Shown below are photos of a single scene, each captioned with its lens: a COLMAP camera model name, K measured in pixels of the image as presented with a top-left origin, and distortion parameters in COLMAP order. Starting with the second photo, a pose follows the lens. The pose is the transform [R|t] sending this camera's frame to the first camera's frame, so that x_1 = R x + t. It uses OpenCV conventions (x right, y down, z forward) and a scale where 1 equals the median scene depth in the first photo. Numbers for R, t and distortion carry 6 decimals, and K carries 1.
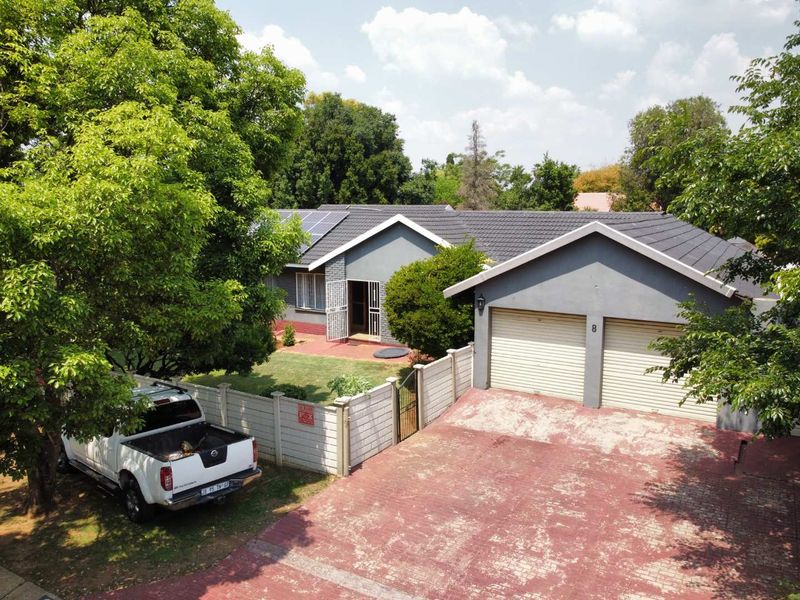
lens RADIAL K [[605.3, 0, 399.1], [0, 605.3, 298.5], [0, 0, 1]] dist [-0.009843, 0.011648]
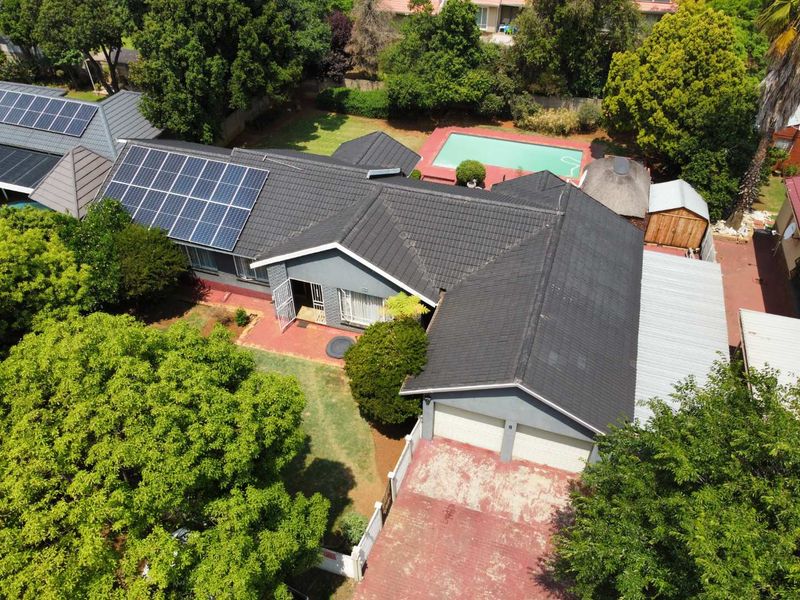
lens RADIAL K [[605.3, 0, 400.2], [0, 605.3, 299.4], [0, 0, 1]] dist [-0.009843, 0.011648]
pose [[0.978312, -0.138823, 0.153730, -0.104028], [0.036754, 0.846739, 0.530738, -0.955600], [-0.203848, -0.513577, 0.833477, 0.028164]]
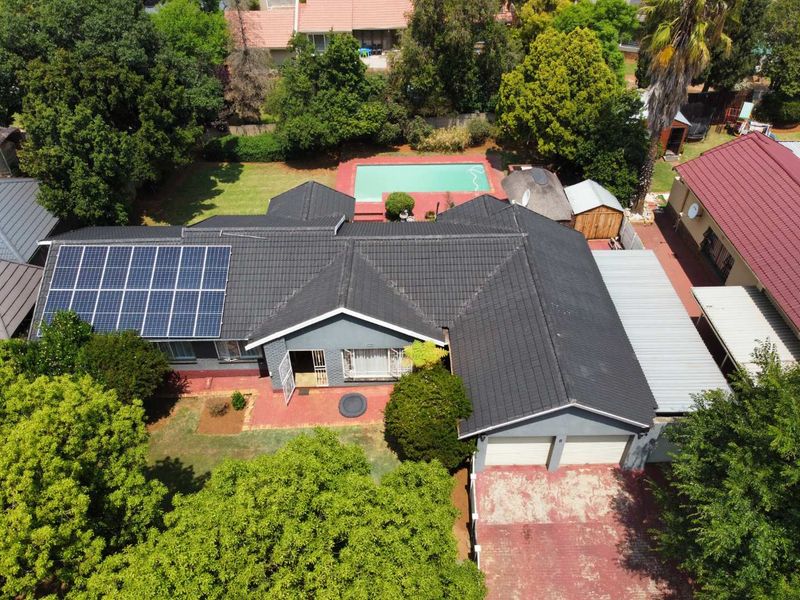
lens RADIAL K [[605.3, 0, 400.6], [0, 605.3, 301.1], [0, 0, 1]] dist [-0.009843, 0.011648]
pose [[0.853120, -0.345220, 0.391165, -0.509812], [0.086995, 0.833400, 0.545780, -1.128214], [-0.514411, -0.431586, 0.741022, 0.211502]]
